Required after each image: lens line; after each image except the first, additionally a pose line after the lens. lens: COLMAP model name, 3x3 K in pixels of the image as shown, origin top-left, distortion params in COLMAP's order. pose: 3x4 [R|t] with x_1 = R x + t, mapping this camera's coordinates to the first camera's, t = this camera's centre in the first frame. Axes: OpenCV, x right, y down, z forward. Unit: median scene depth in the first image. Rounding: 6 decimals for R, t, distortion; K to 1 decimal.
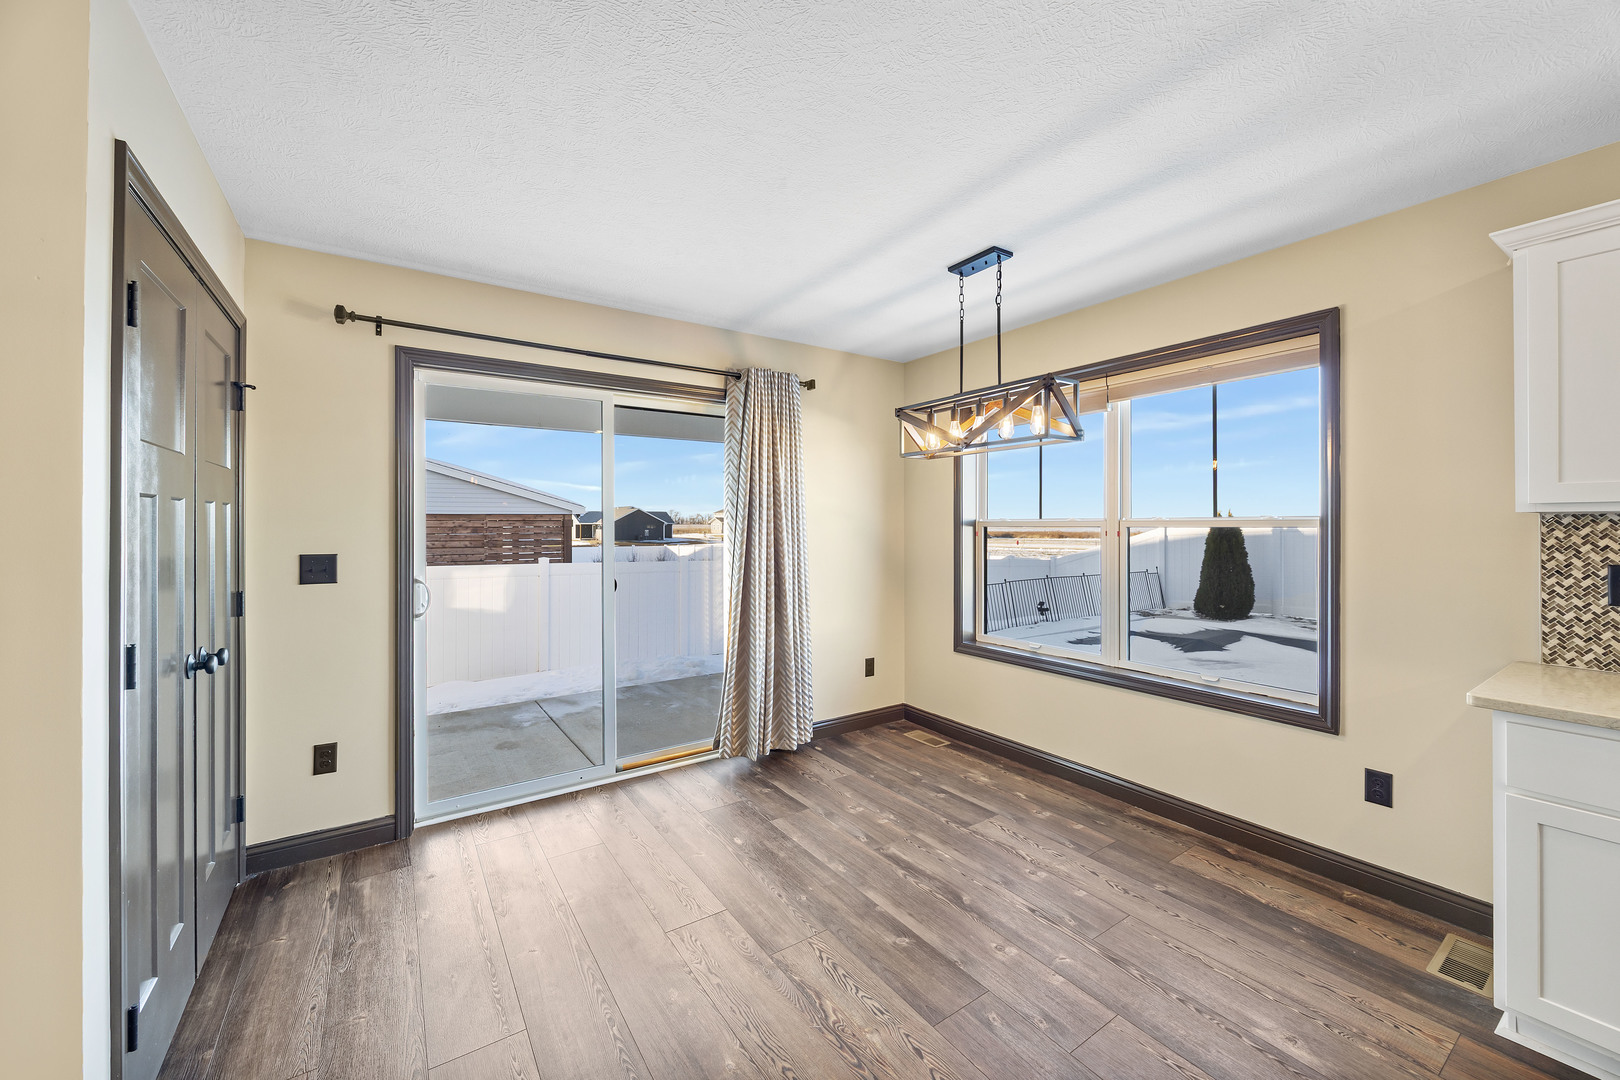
lens RADIAL K [[619.0, 0, 809.3], [0, 619.0, 524.2], [0, 0, 1]] dist [-0.006889, -0.000243]
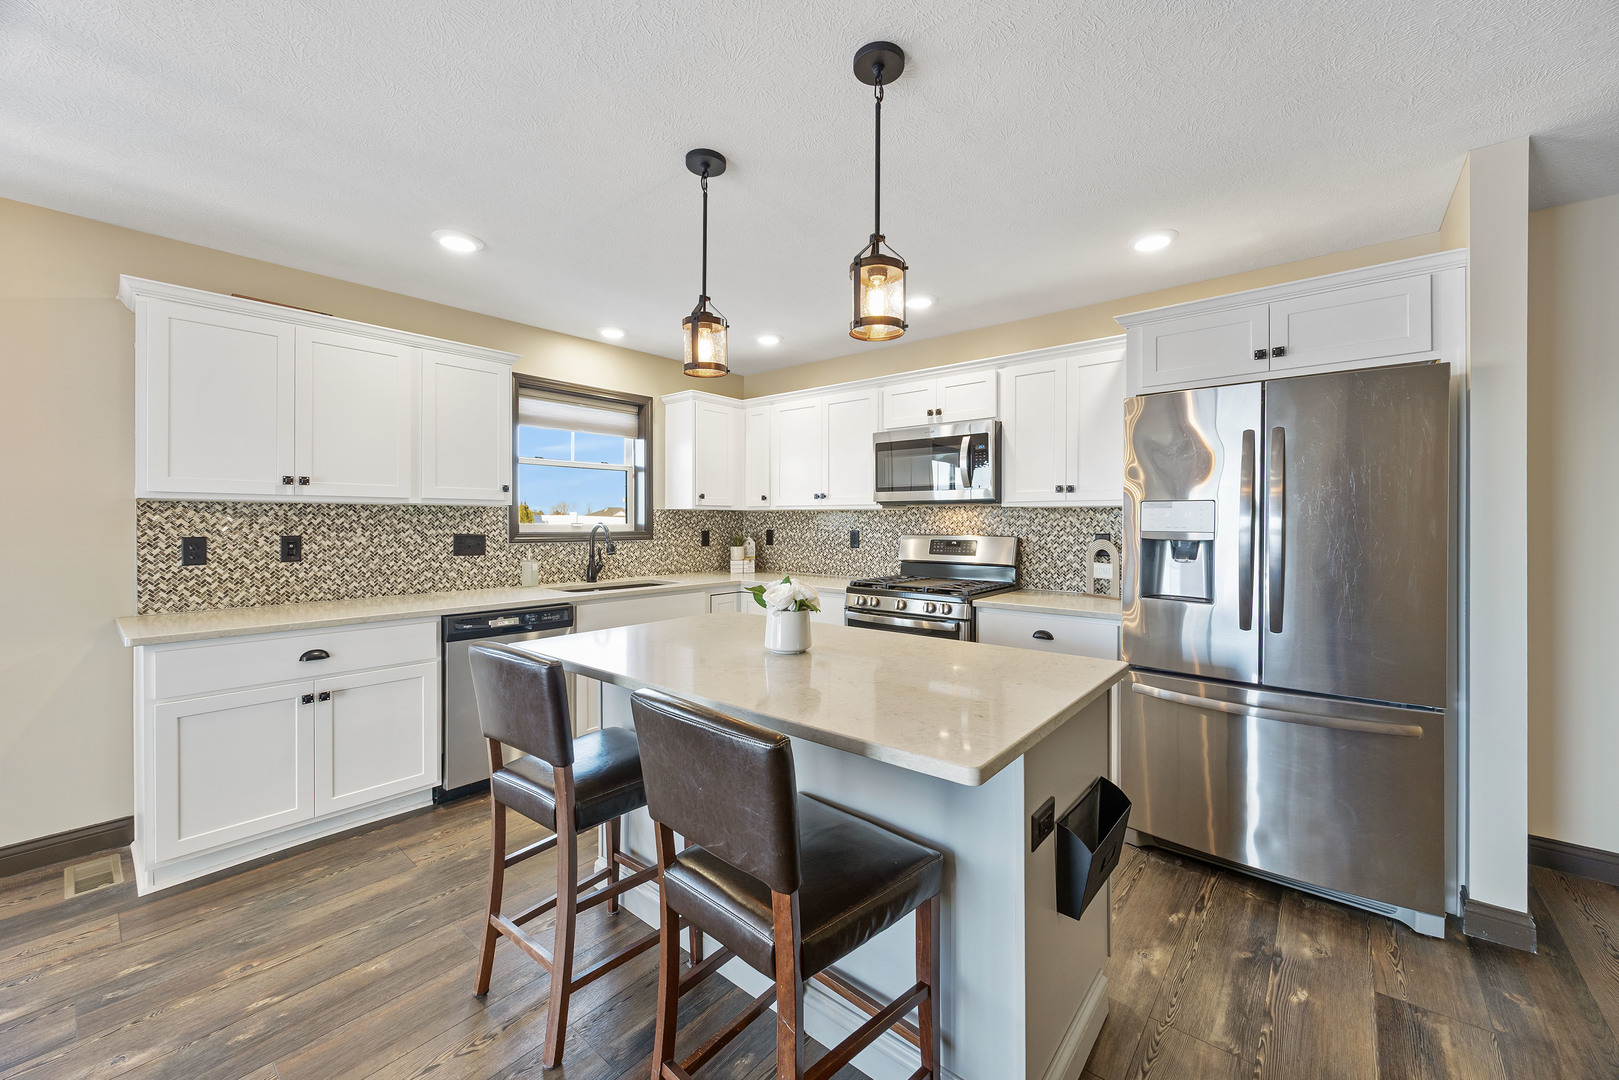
lens RADIAL K [[630.1, 0, 798.7], [0, 630.1, 519.0], [0, 0, 1]] dist [0.001677, -0.000076]
pose [[-0.256845, 0.004278, 0.966443, -0.456658], [-0.003259, 0.999981, -0.005293, 0.025832], [-0.966447, -0.004509, -0.256826, -0.008130]]
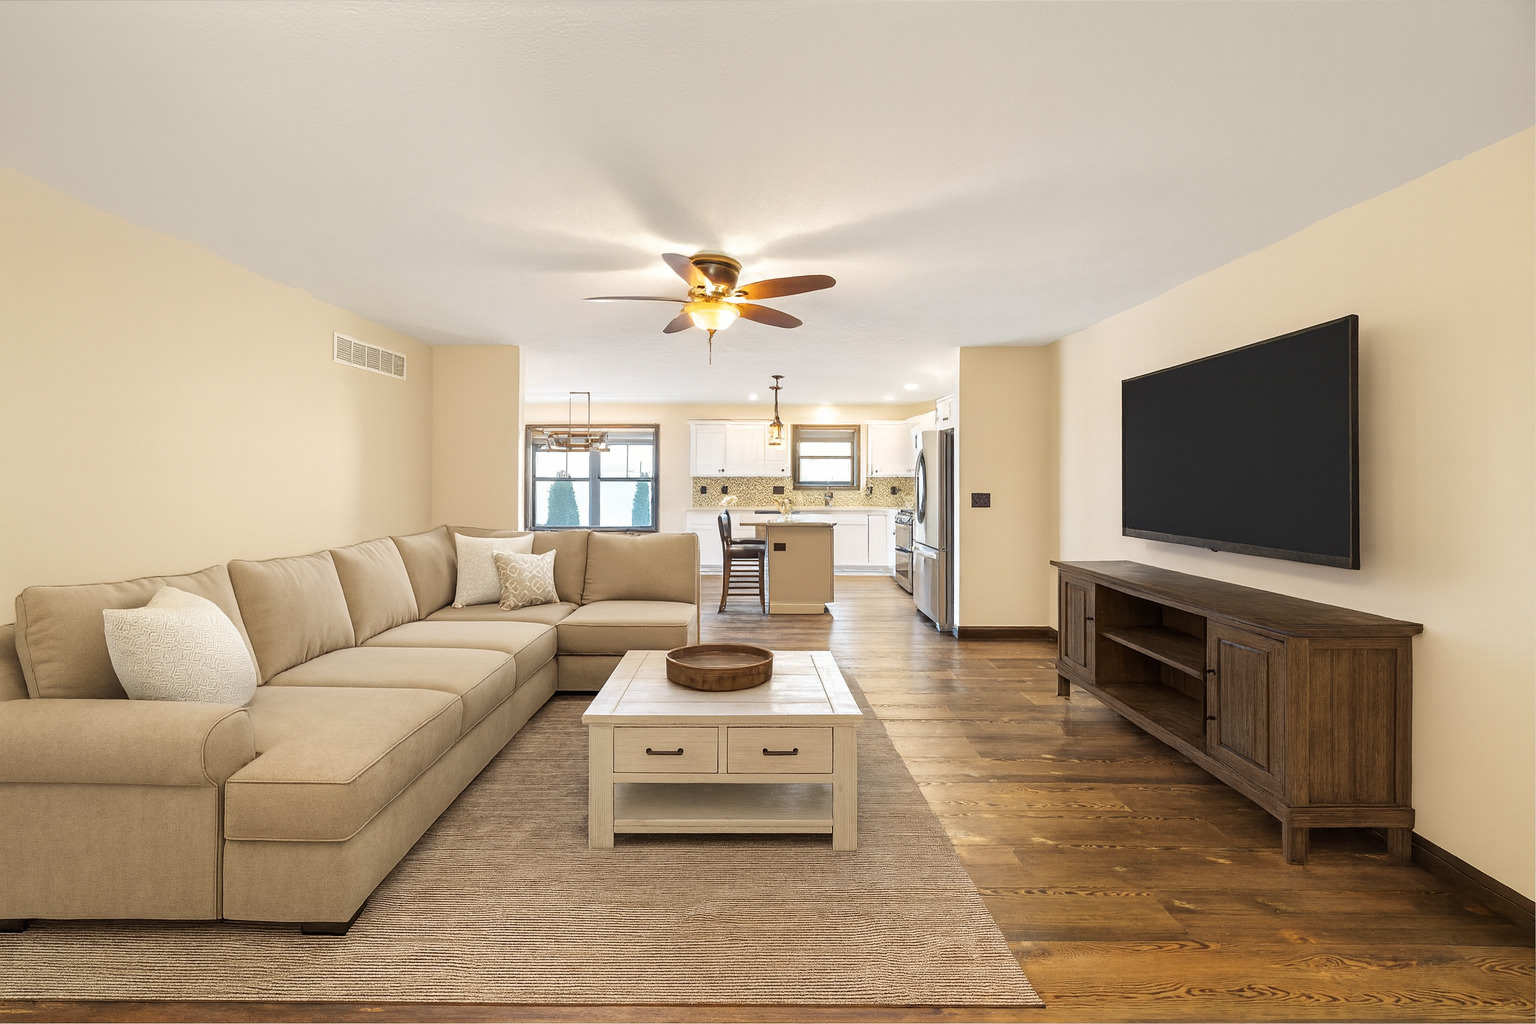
lens RADIAL K [[597.8, 0, 757.7], [0, 597.8, 492.1], [0, 0, 1]] dist [0.001677, -0.000076]
pose [[0.566774, -0.017722, 0.823683, -2.566257], [-0.002381, 0.999729, 0.023148, -0.001550], [-0.823870, -0.015081, 0.566578, -2.205731]]
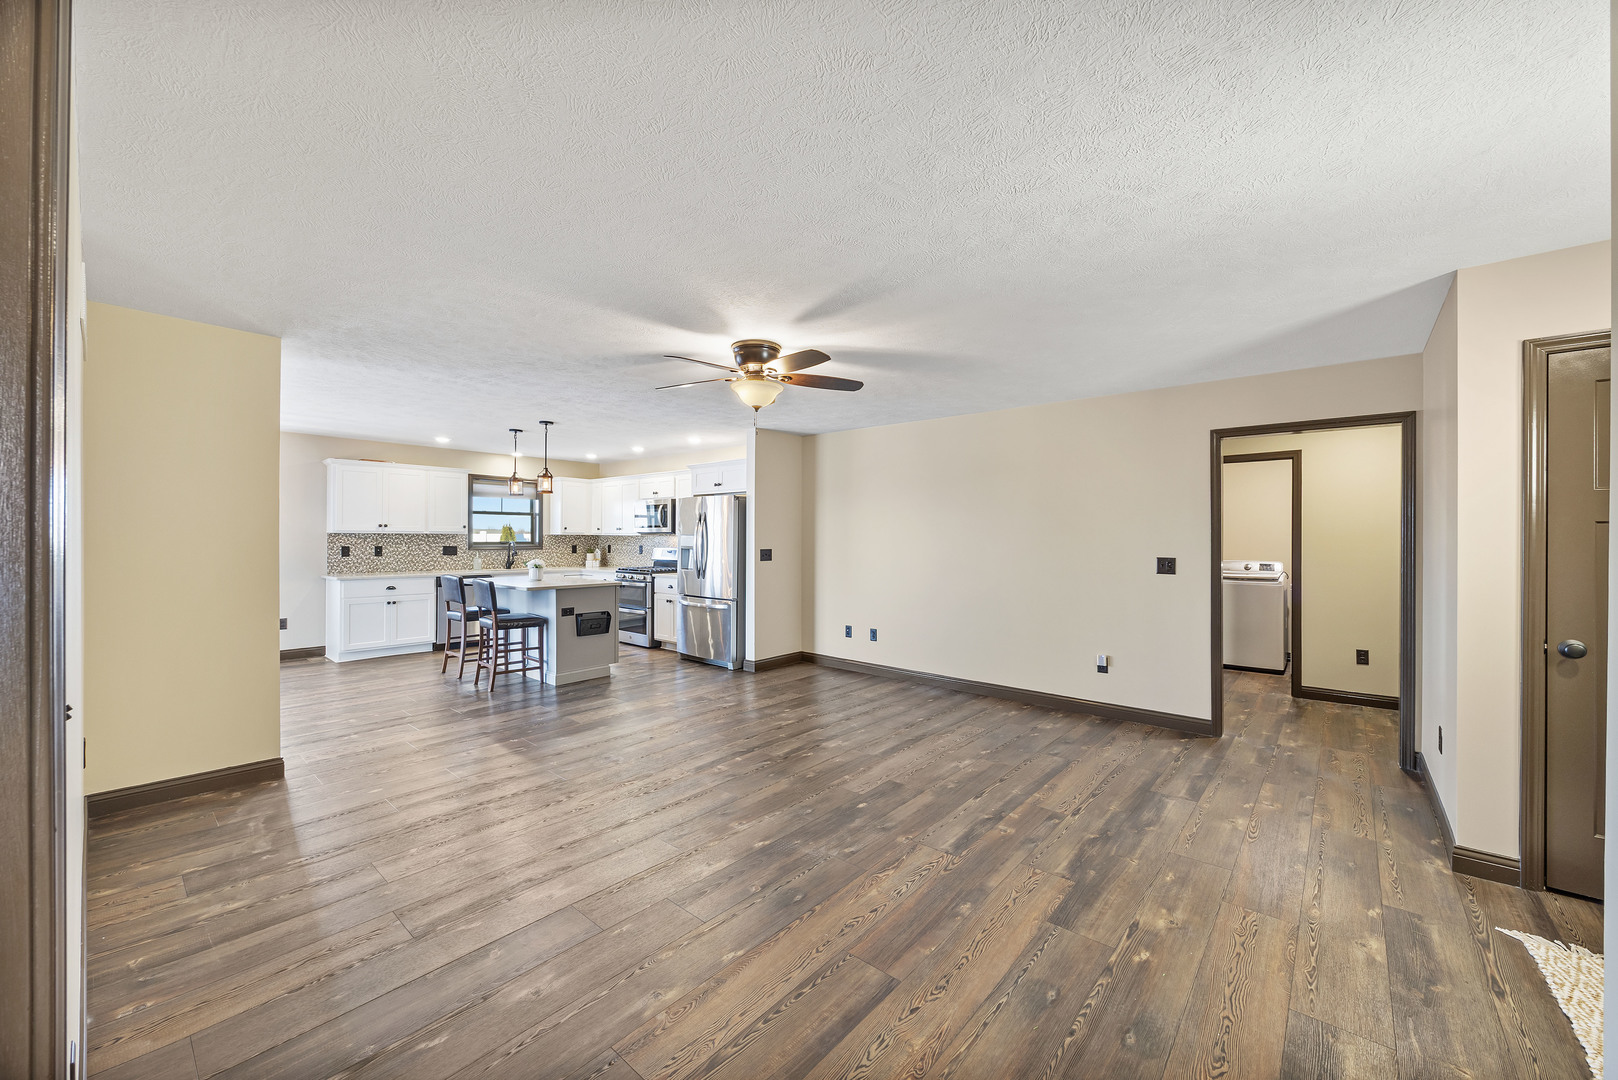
lens RADIAL K [[625.0, 0, 809.0], [0, 625.0, 540.0], [0, 0, 1]] dist [-0.000641, 0.000144]
pose [[-0.260366, -0.001332, 0.965509, -3.185749], [-0.006063, 0.999982, -0.000255, 0.008178], [-0.965491, -0.005920, -0.260369, -0.809132]]
